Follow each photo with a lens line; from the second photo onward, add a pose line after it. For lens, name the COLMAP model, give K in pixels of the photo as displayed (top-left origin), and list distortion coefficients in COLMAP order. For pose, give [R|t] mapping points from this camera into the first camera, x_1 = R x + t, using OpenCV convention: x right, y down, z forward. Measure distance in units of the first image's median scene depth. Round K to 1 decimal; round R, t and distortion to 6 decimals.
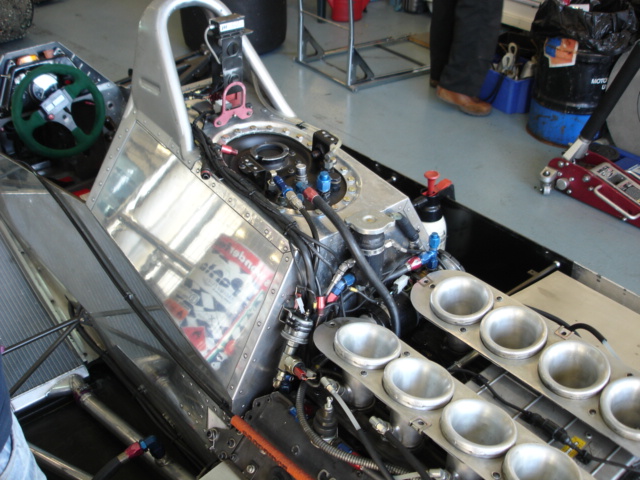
lens RADIAL K [[719.0, 0, 319.2], [0, 719.0, 240.3], [0, 0, 1]] dist [-0.103712, 0.000000]
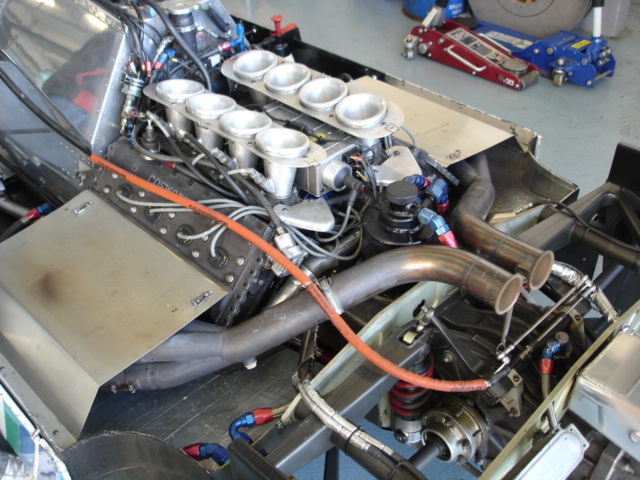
lens RADIAL K [[719.0, 0, 321.8], [0, 719.0, 237.9], [0, 0, 1]] dist [-0.103712, 0.000000]
pose [[0.996442, -0.064211, 0.054583, 0.229576], [0.060235, 0.995612, 0.071616, 0.323443], [-0.058943, -0.068073, 0.995938, -0.396085]]
